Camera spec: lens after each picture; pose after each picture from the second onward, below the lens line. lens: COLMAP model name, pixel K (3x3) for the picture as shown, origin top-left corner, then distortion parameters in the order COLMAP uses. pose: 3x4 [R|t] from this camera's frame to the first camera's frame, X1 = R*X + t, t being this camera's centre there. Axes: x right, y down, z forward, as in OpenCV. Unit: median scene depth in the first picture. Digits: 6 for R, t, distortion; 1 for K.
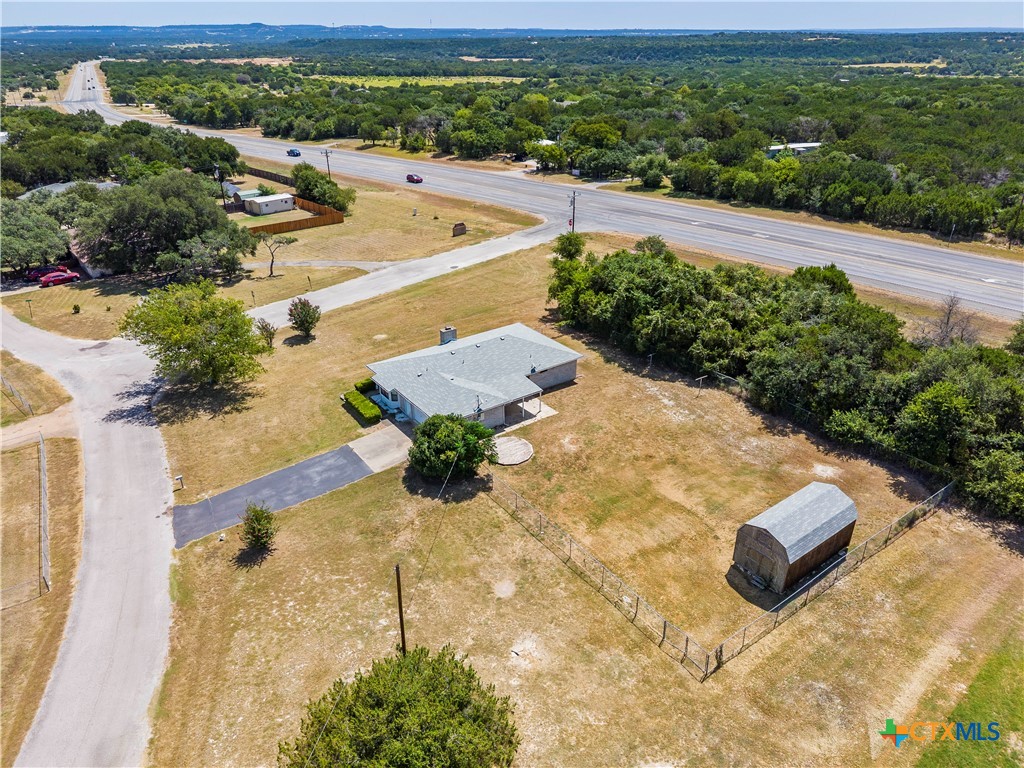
lens RADIAL K [[682.7, 0, 512.8], [0, 682.7, 389.6], [0, 0, 1]] dist [0.026860, -0.022404]
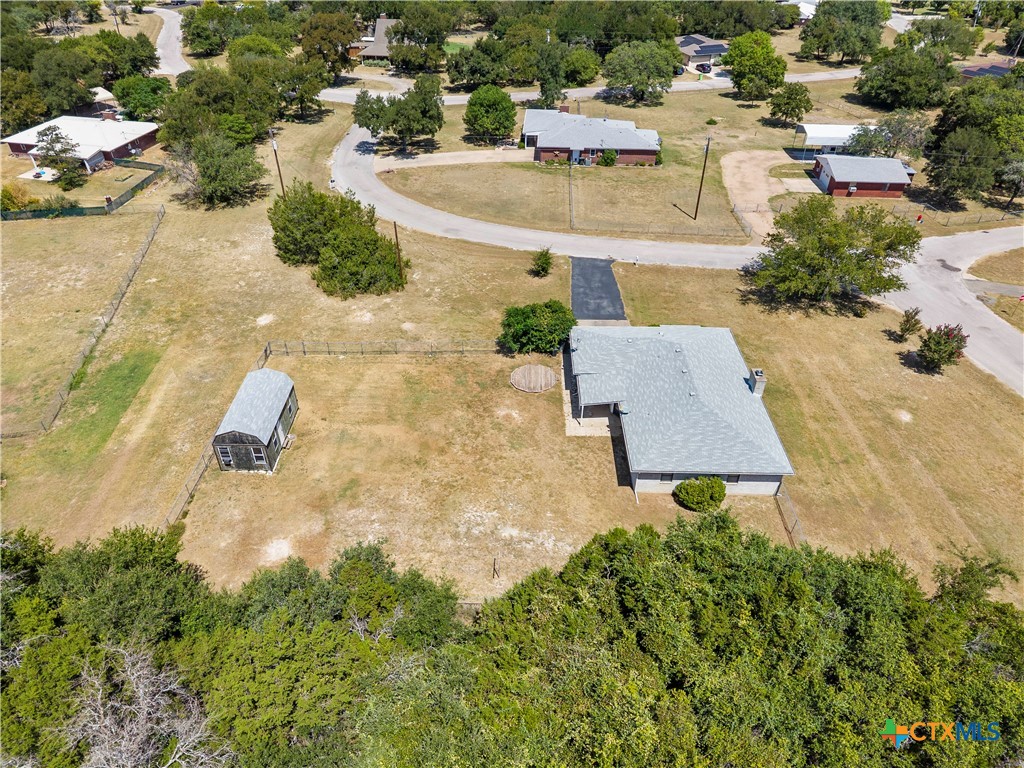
lens RADIAL K [[681.9, 0, 511.6], [0, 681.9, 389.6], [0, 0, 1]] dist [0.056885, -0.069891]
pose [[-0.598089, 0.488639, -0.635234, 0.597464], [-0.374523, 0.530338, 0.760574, -0.594069], [0.708535, 0.692801, -0.134183, 0.981306]]
